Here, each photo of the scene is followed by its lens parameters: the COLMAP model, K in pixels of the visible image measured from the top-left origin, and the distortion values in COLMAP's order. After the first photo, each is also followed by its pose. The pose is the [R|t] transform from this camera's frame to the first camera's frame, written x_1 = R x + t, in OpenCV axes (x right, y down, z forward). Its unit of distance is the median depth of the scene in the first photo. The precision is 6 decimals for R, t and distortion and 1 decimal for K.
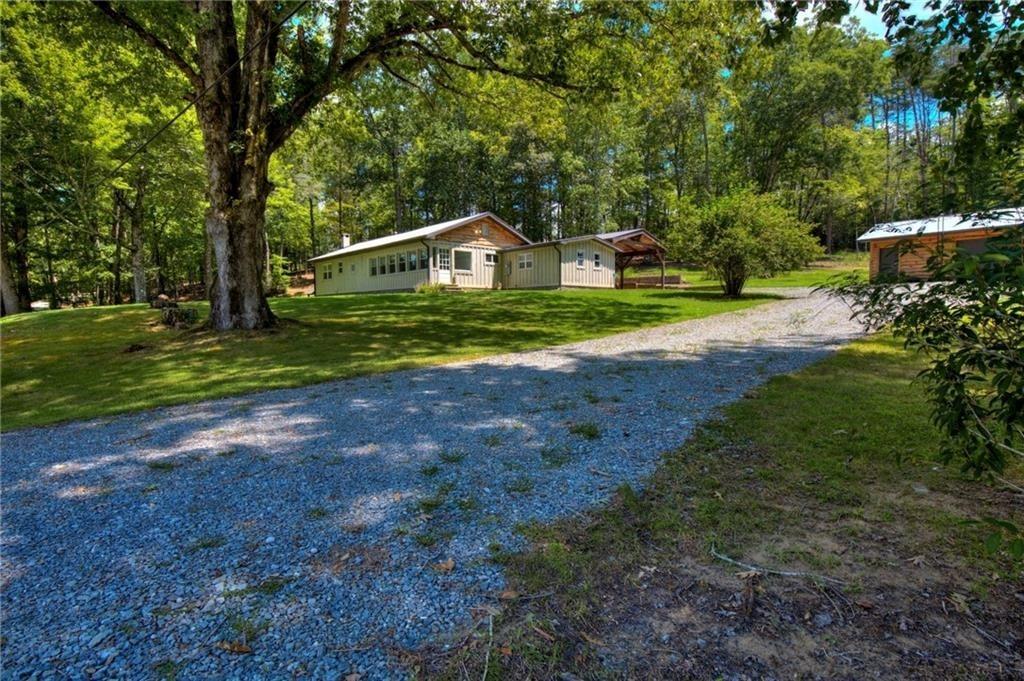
lens RADIAL K [[472.8, 0, 512.0], [0, 472.8, 340.5], [0, 0, 1]] dist [0.001807, 0.000283]
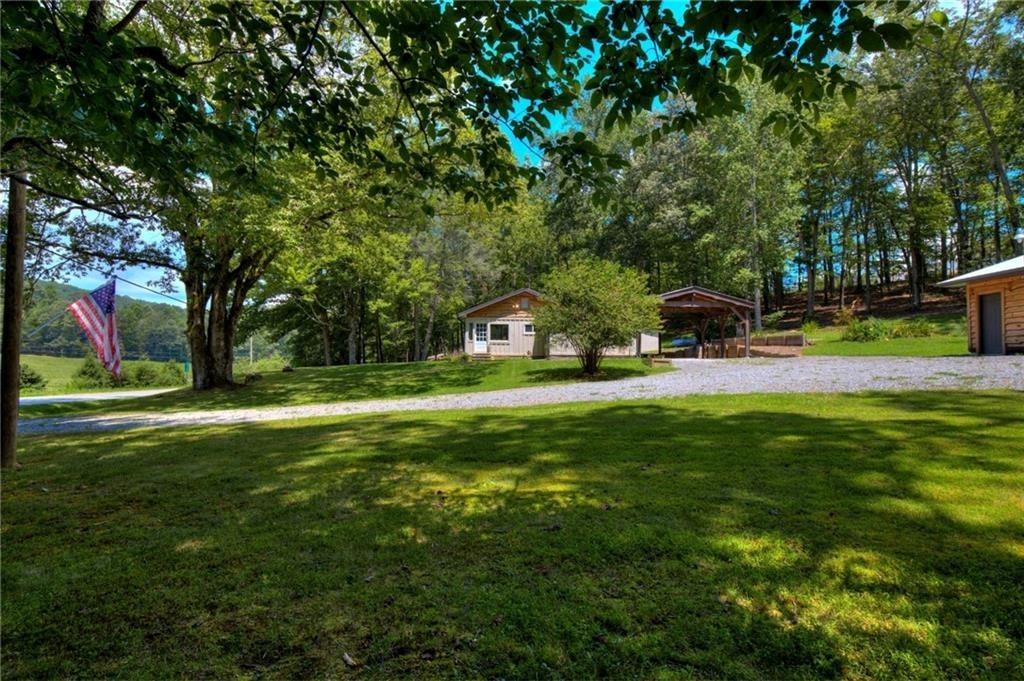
lens RADIAL K [[472.8, 0, 512.0], [0, 472.8, 340.5], [0, 0, 1]] dist [0.001807, 0.000283]
pose [[0.745391, -0.016590, -0.666421, 0.697801], [-0.051822, 0.995223, -0.082738, -0.054964], [0.664610, 0.096208, 0.740971, 0.164125]]
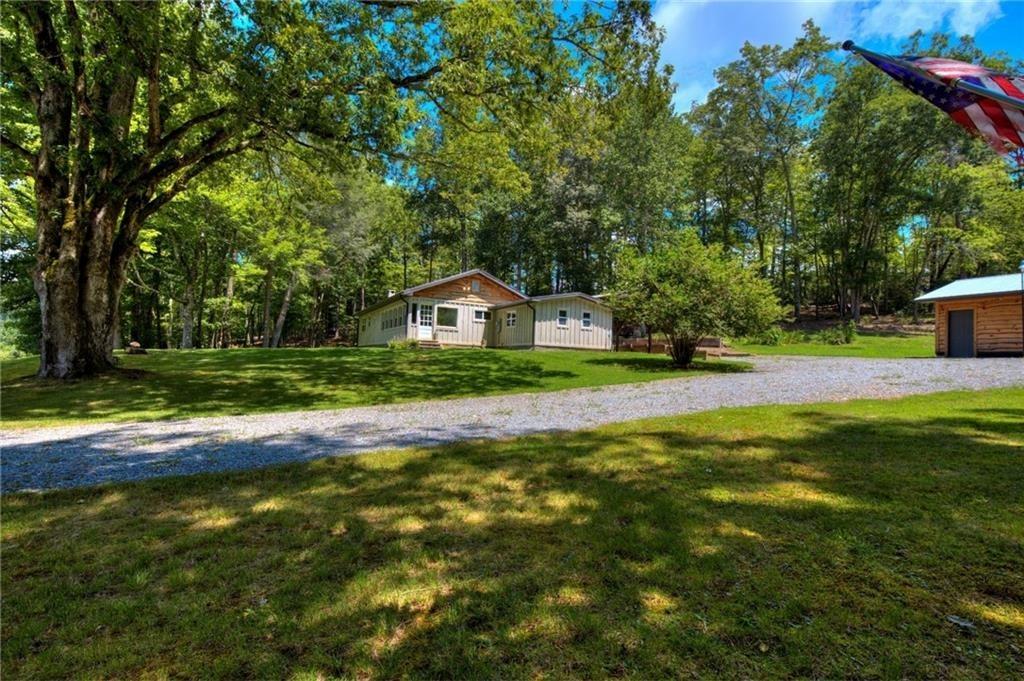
lens RADIAL K [[472.8, 0, 512.0], [0, 472.8, 340.5], [0, 0, 1]] dist [0.001807, 0.000283]
pose [[0.967197, 0.029968, -0.252255, 0.281218], [-0.058832, 0.992444, -0.107672, -0.021602], [0.247122, 0.118981, 0.961652, 0.086993]]
